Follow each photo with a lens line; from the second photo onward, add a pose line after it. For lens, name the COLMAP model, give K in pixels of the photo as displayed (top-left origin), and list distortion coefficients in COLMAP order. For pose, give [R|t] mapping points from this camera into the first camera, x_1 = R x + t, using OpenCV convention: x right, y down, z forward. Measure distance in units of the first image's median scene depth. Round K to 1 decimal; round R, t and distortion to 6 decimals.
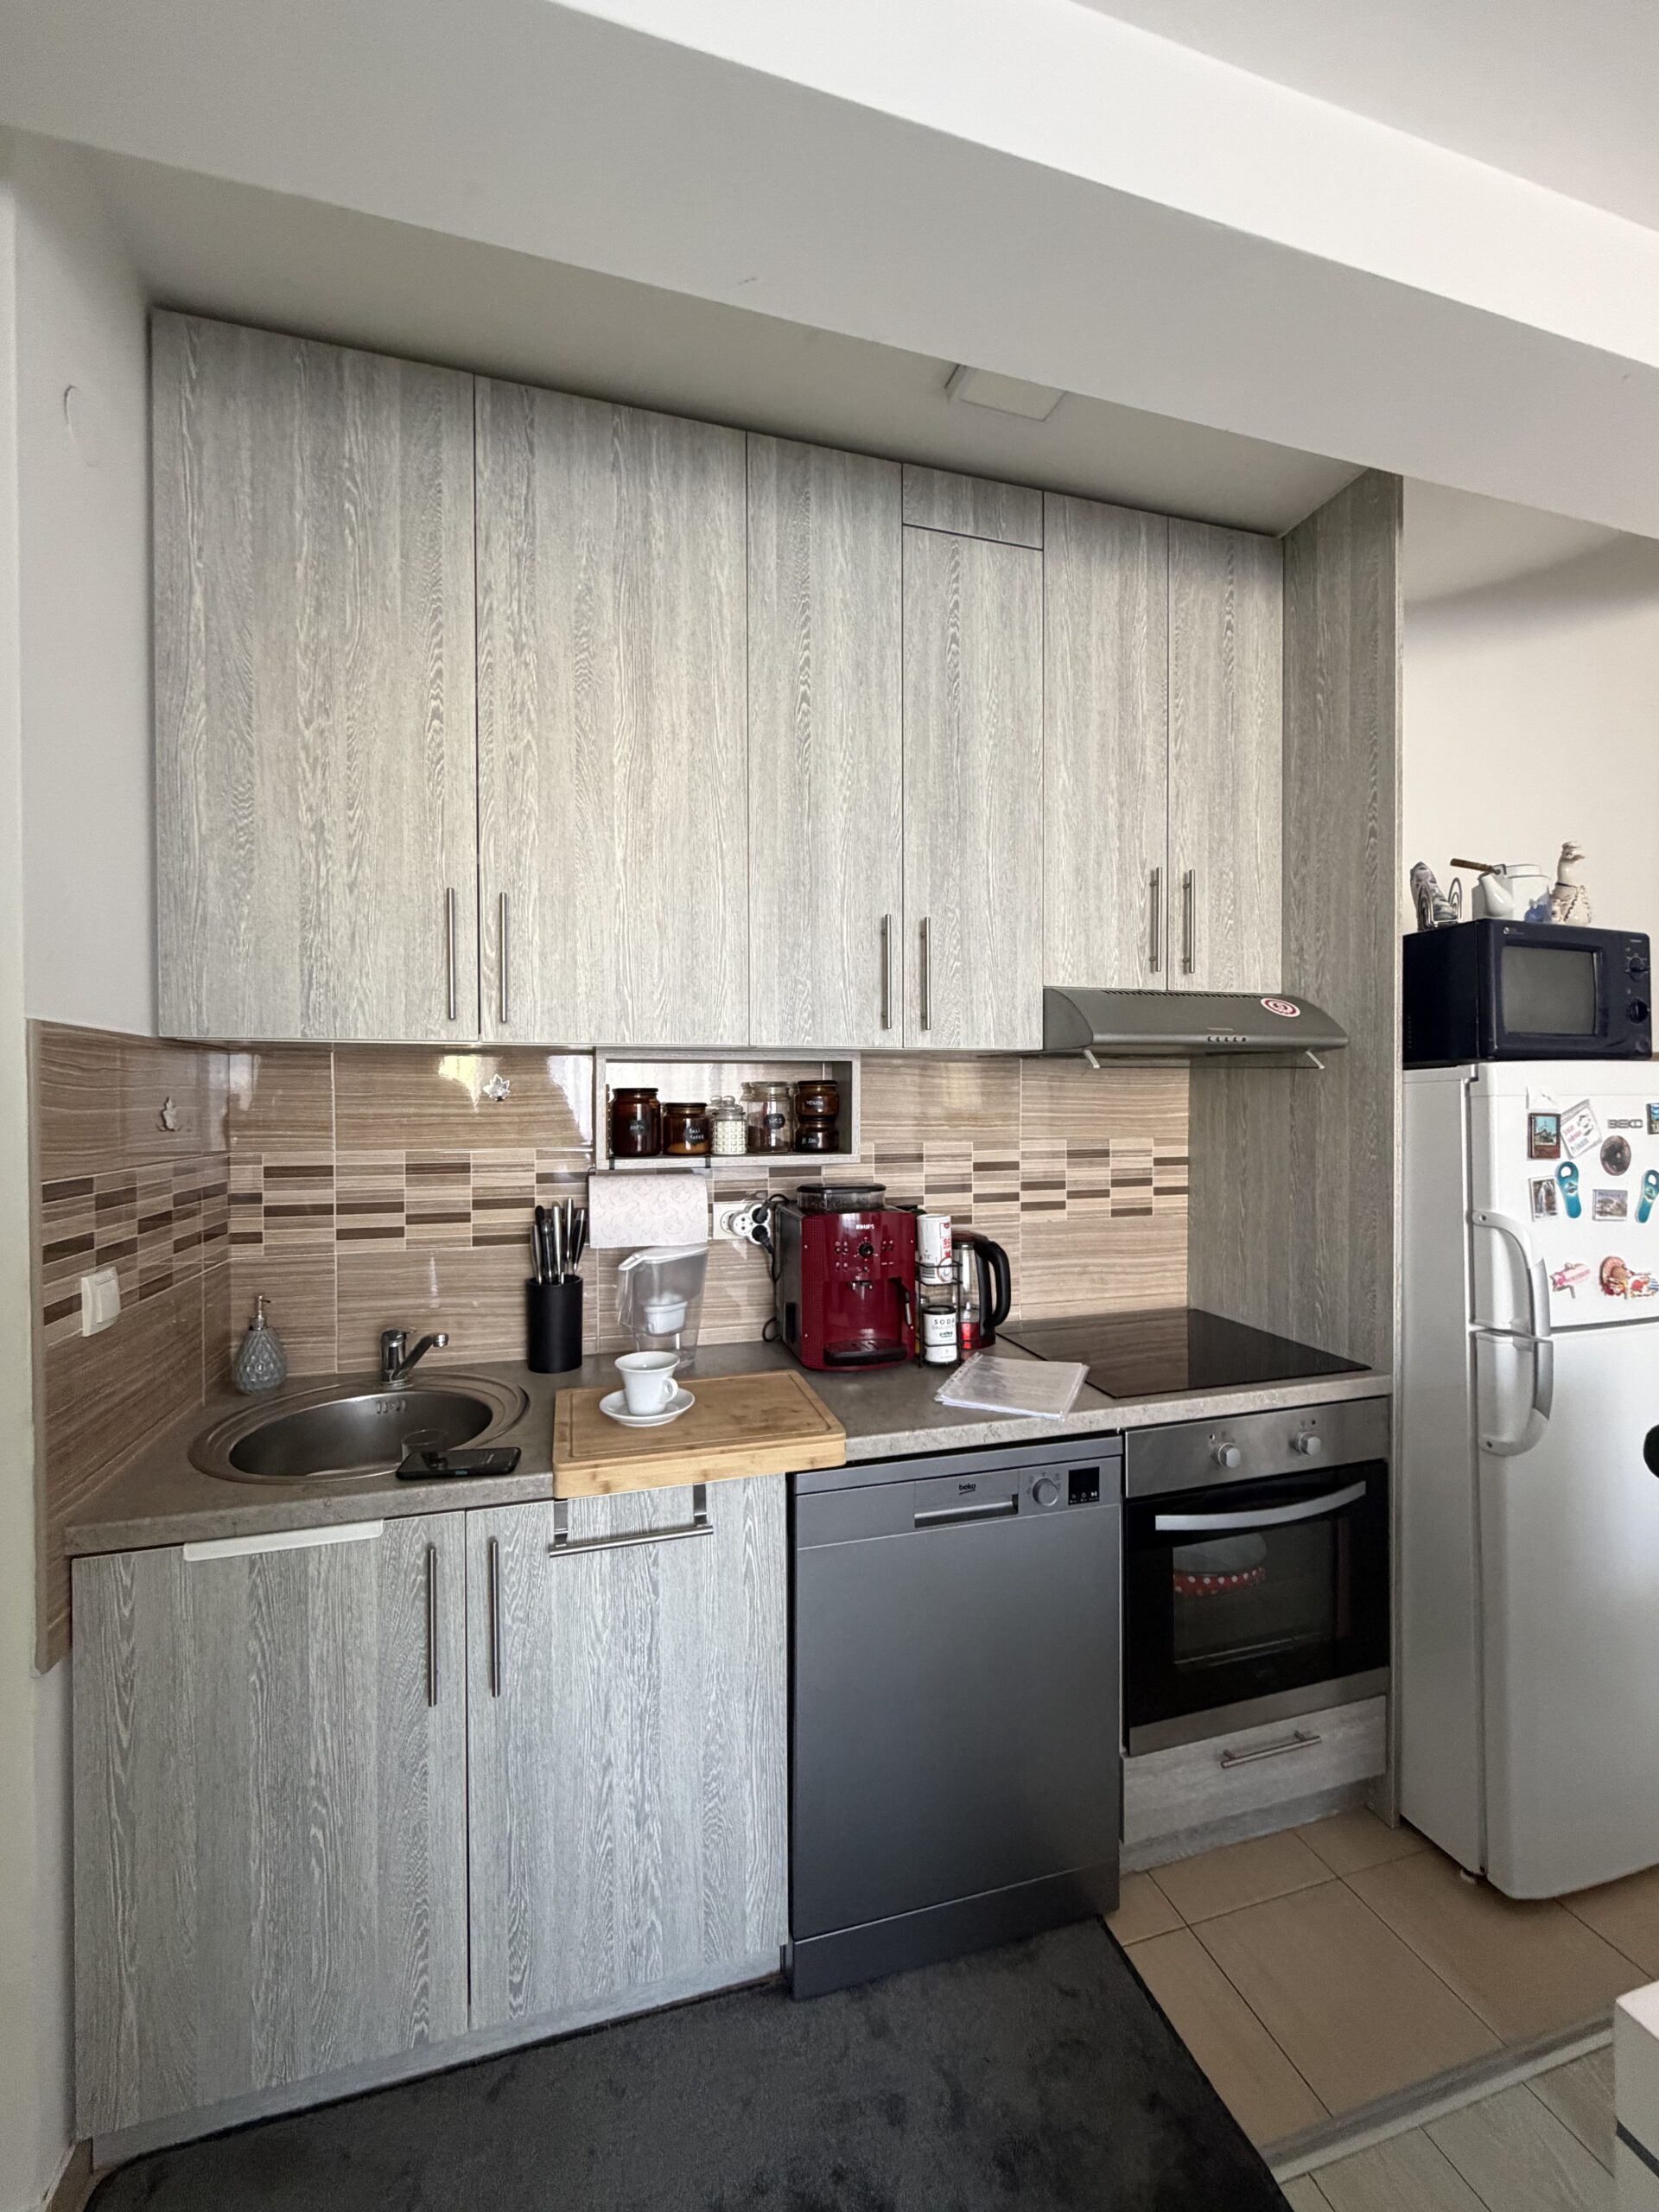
lens RADIAL K [[880.2, 0, 816.8], [0, 880.2, 1105.4], [0, 0, 1]] dist [0.001322, -0.000092]
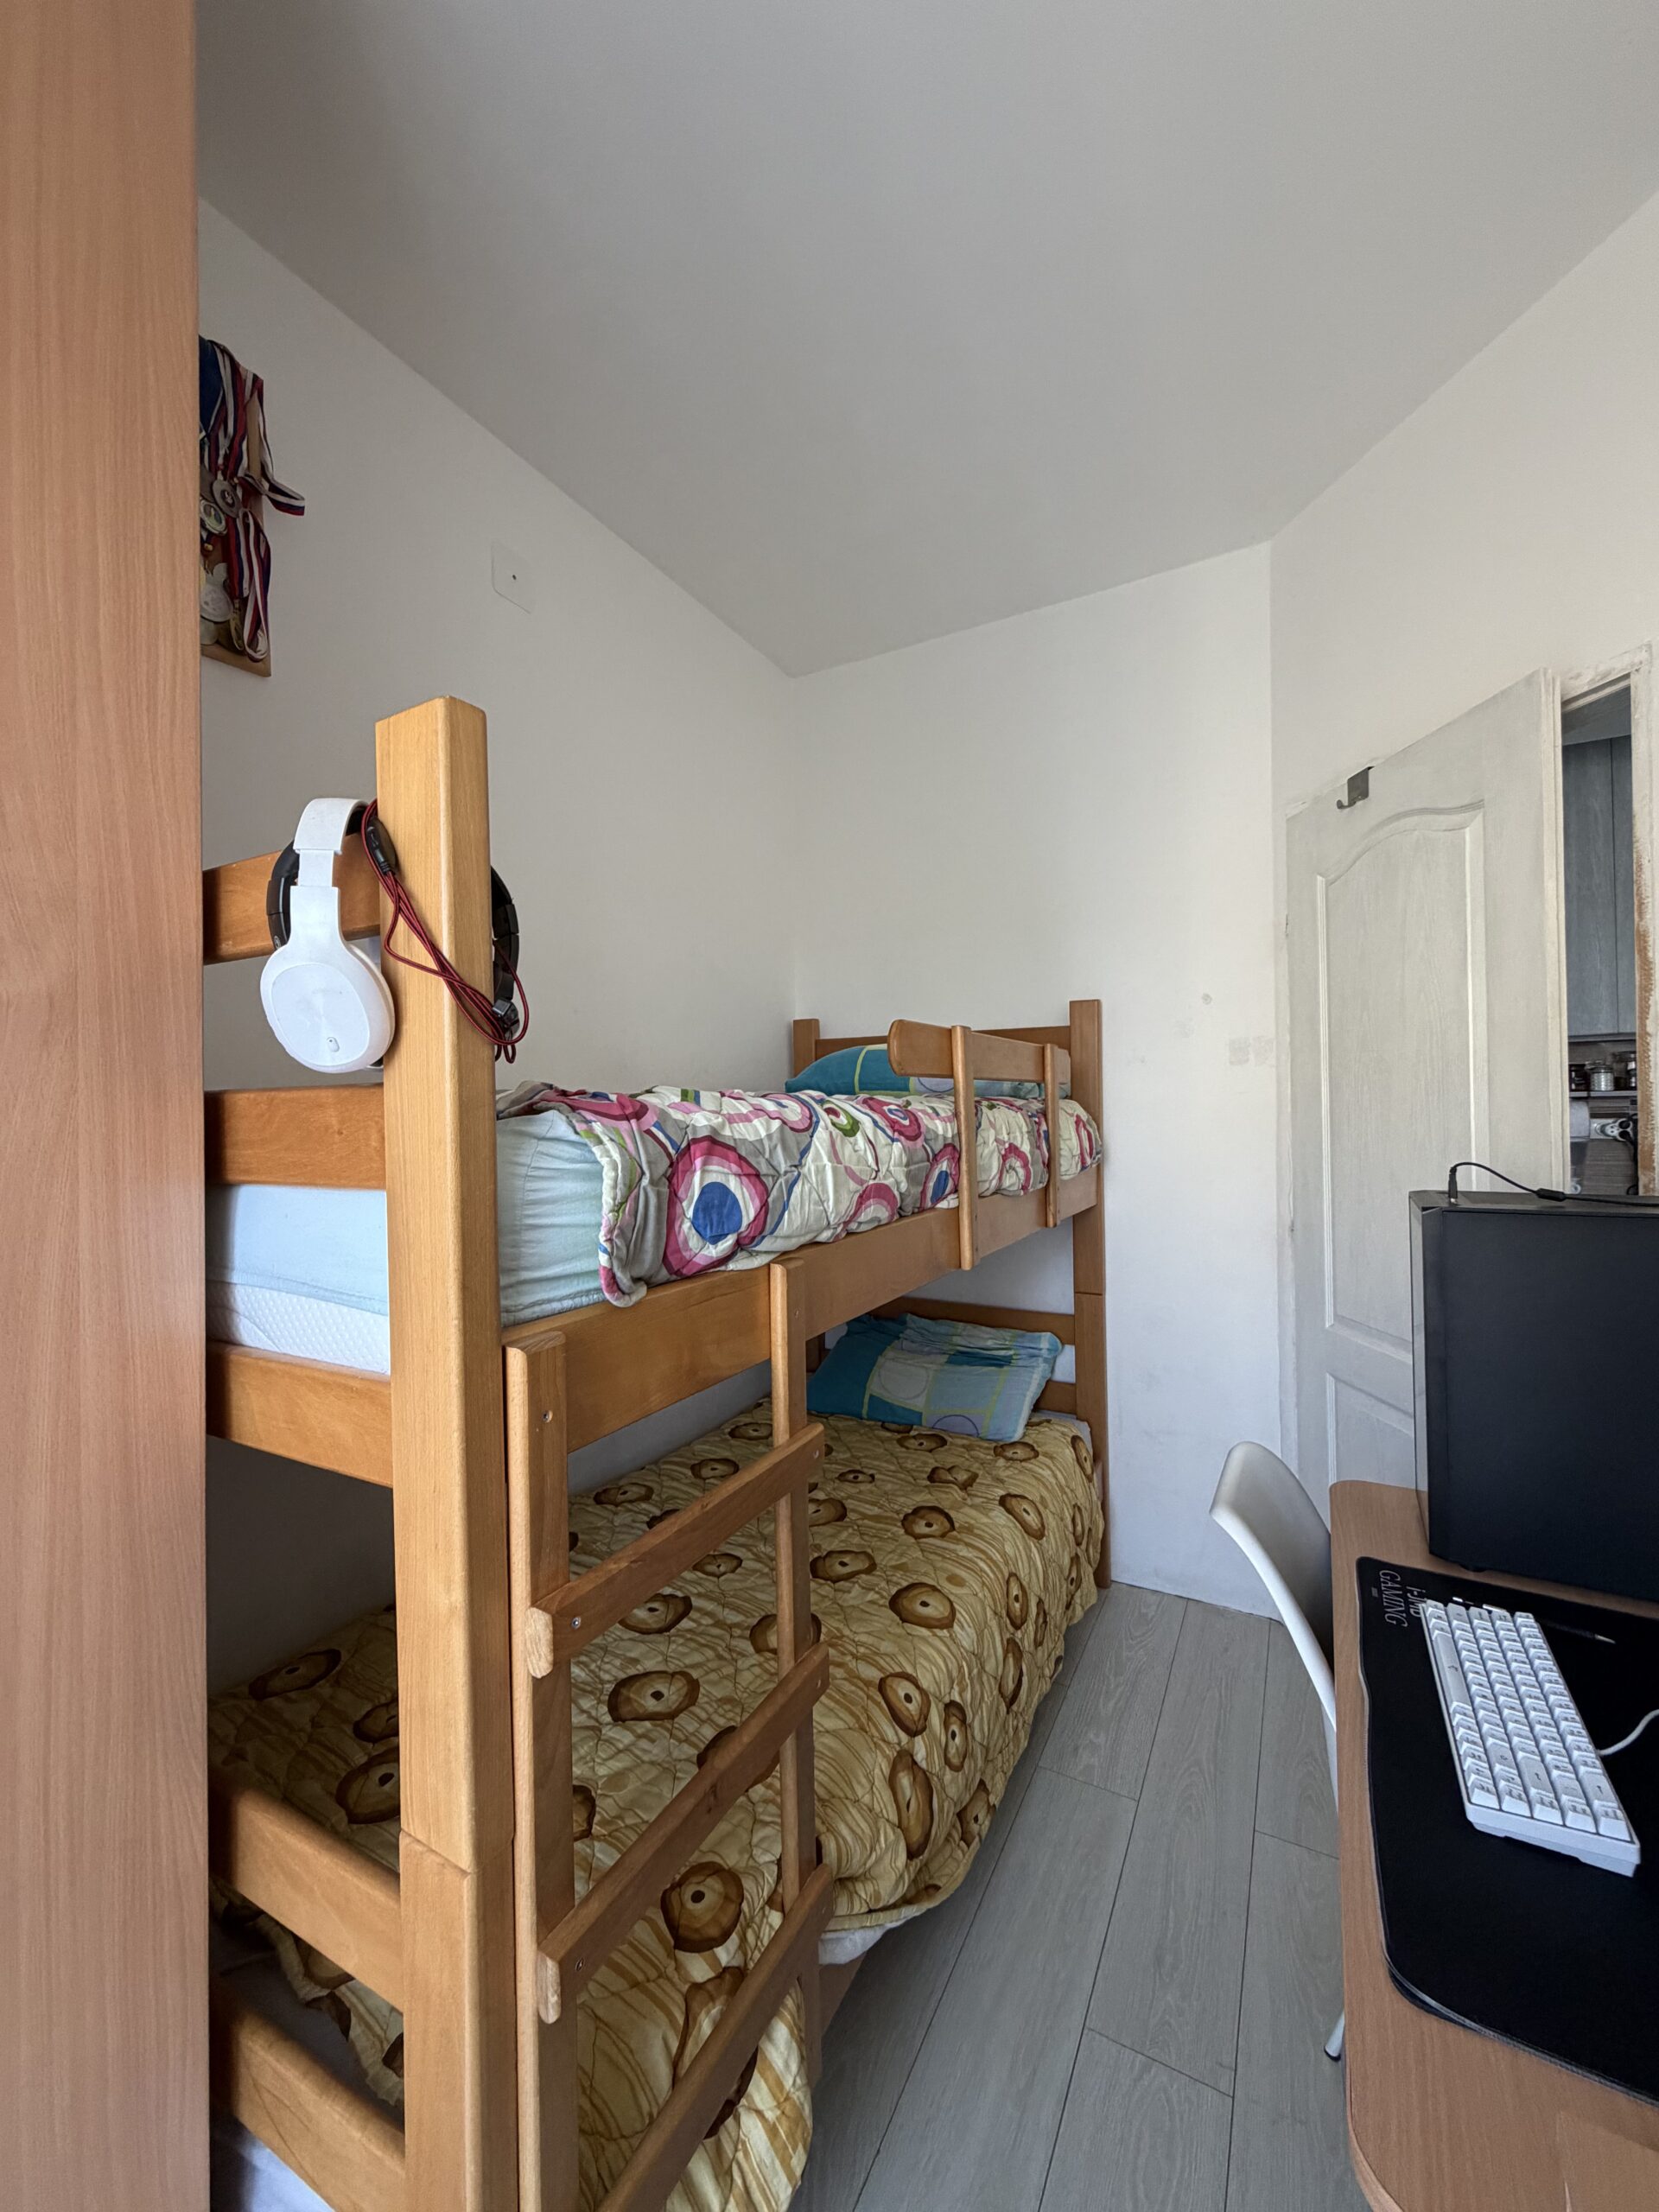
lens RADIAL K [[880.2, 0, 827.7], [0, 880.2, 1110.6], [0, 0, 1]] dist [0.001322, -0.000092]
pose [[0.701585, -0.009178, -0.712527, 0.088777], [-0.001345, 0.999898, -0.014204, 0.141217], [0.712585, 0.010924, 0.701501, -1.656090]]
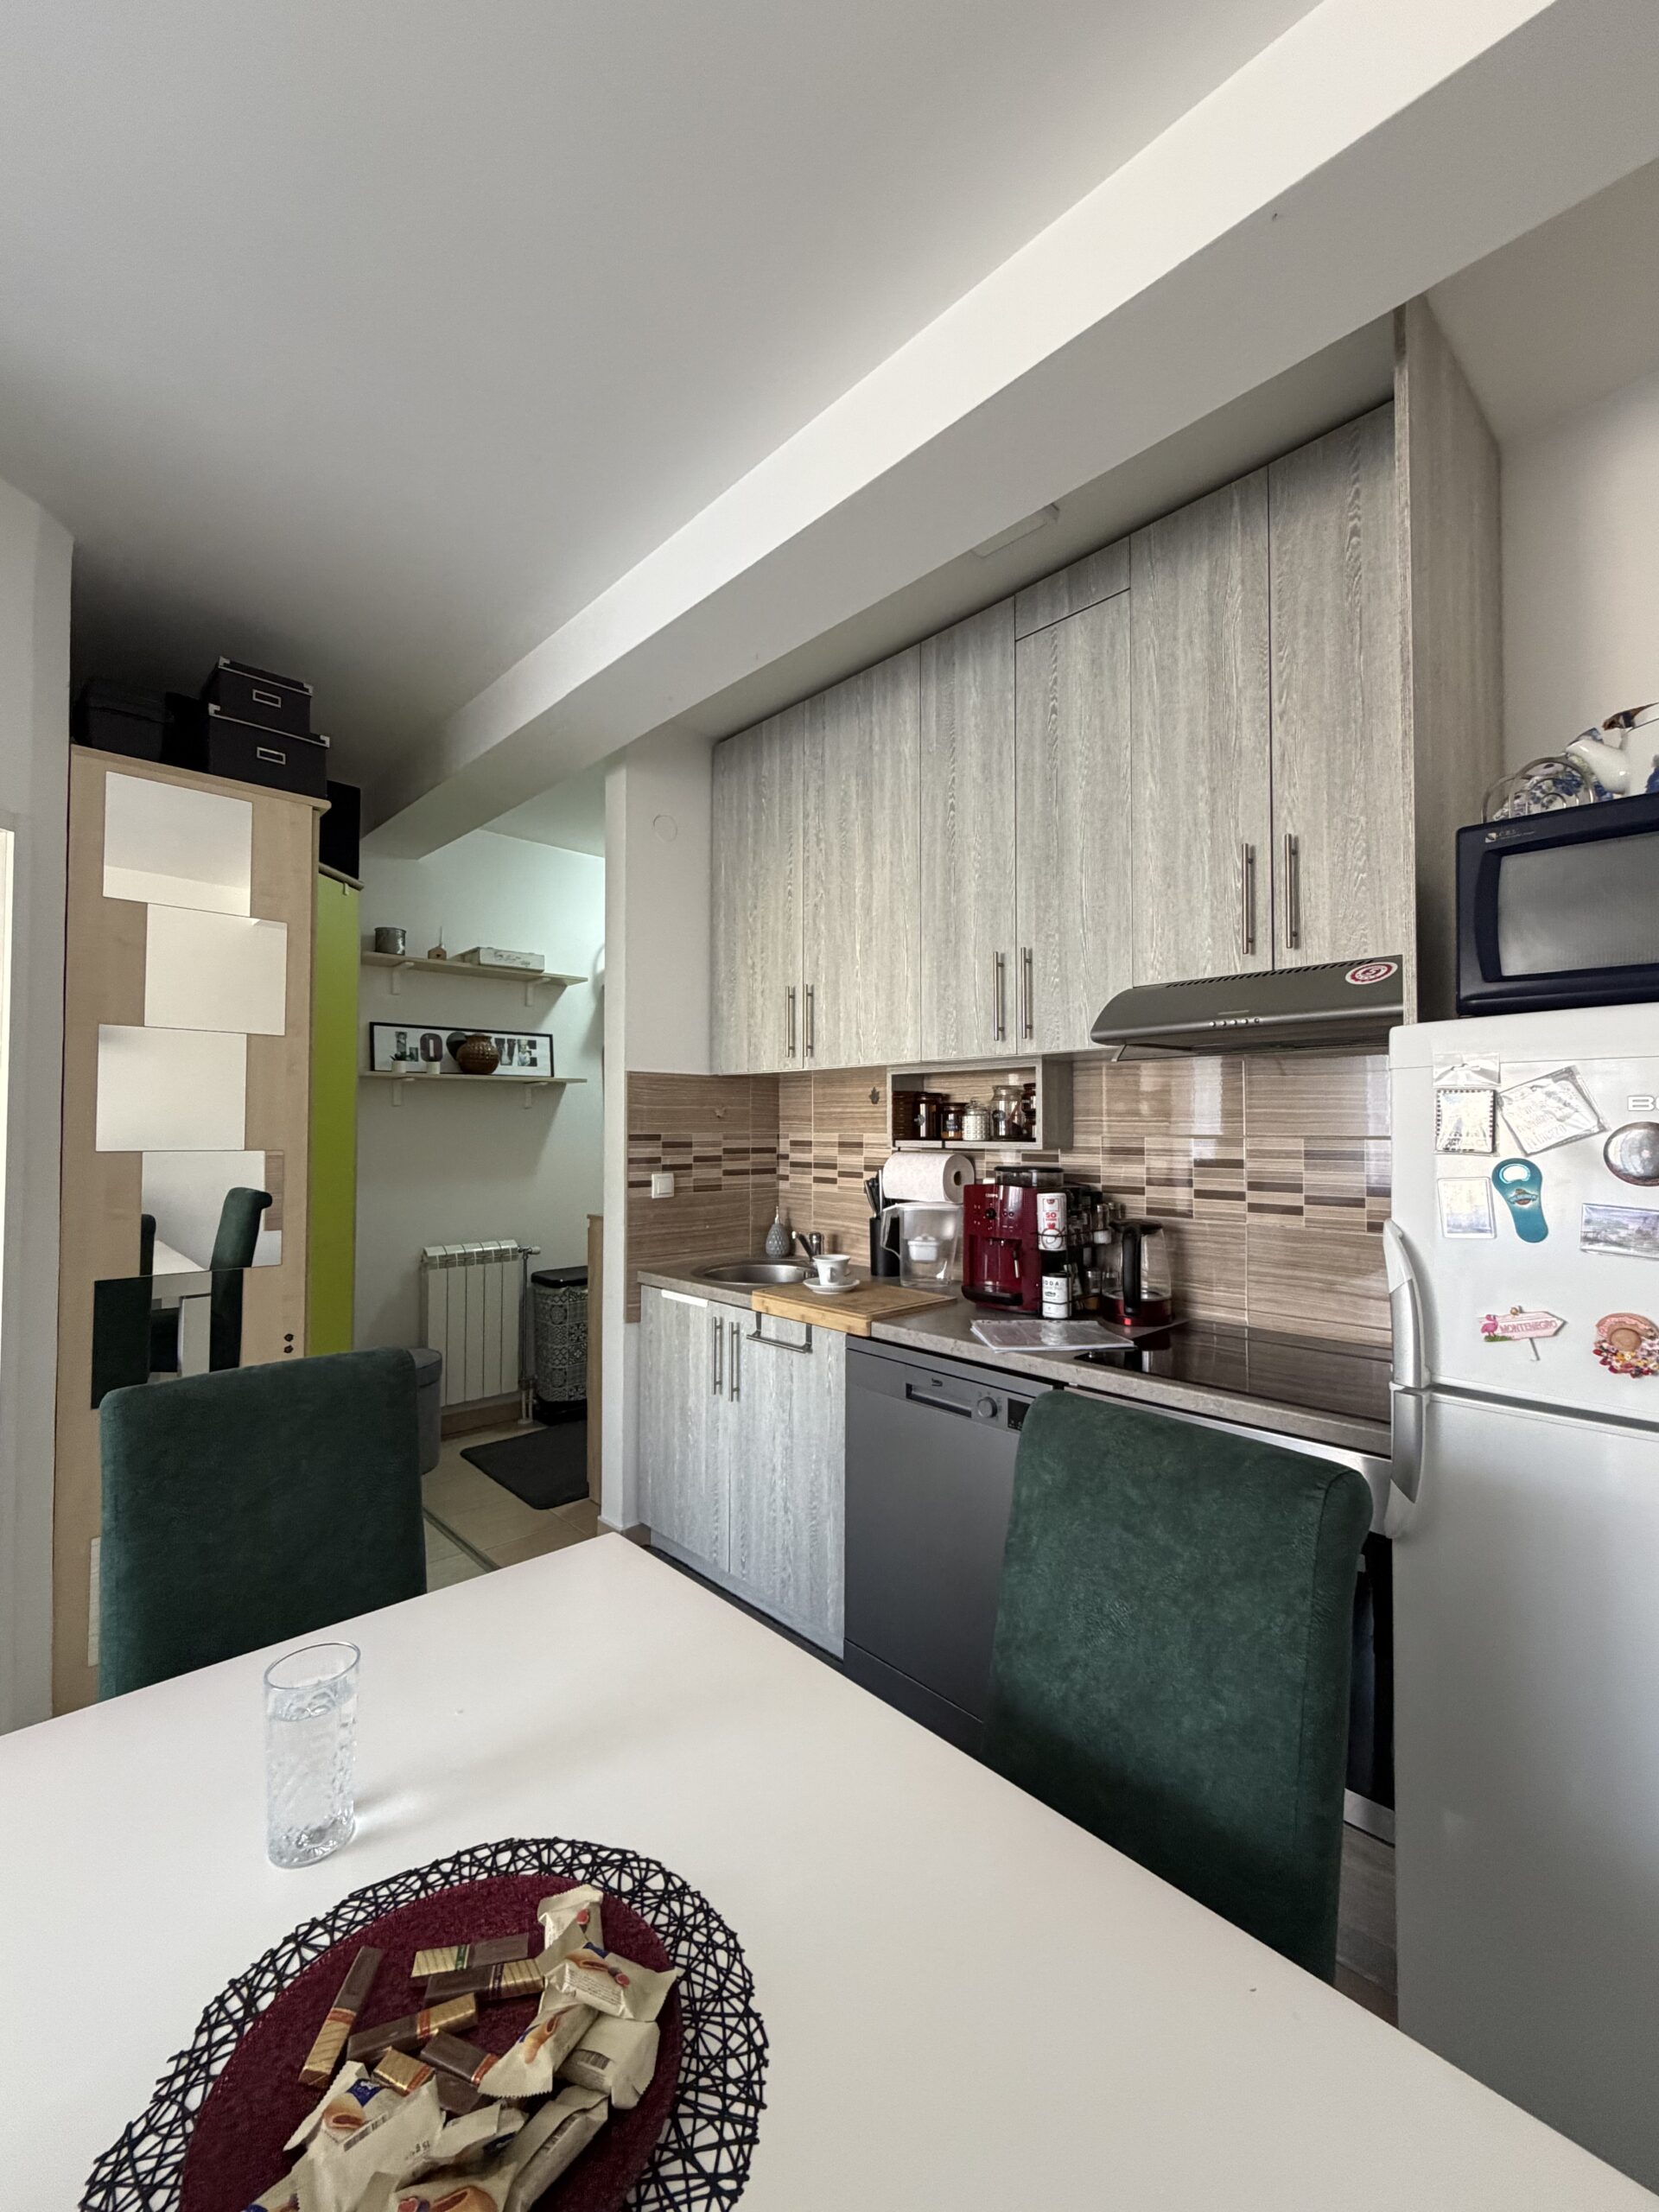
lens RADIAL K [[880.2, 0, 818.7], [0, 880.2, 1102.8], [0, 0, 1]] dist [0.001322, -0.000092]
pose [[0.470889, -0.018525, -0.881998, 1.052277], [-0.008889, 0.999629, -0.025741, 0.037180], [0.882148, 0.019961, 0.470549, 0.166973]]
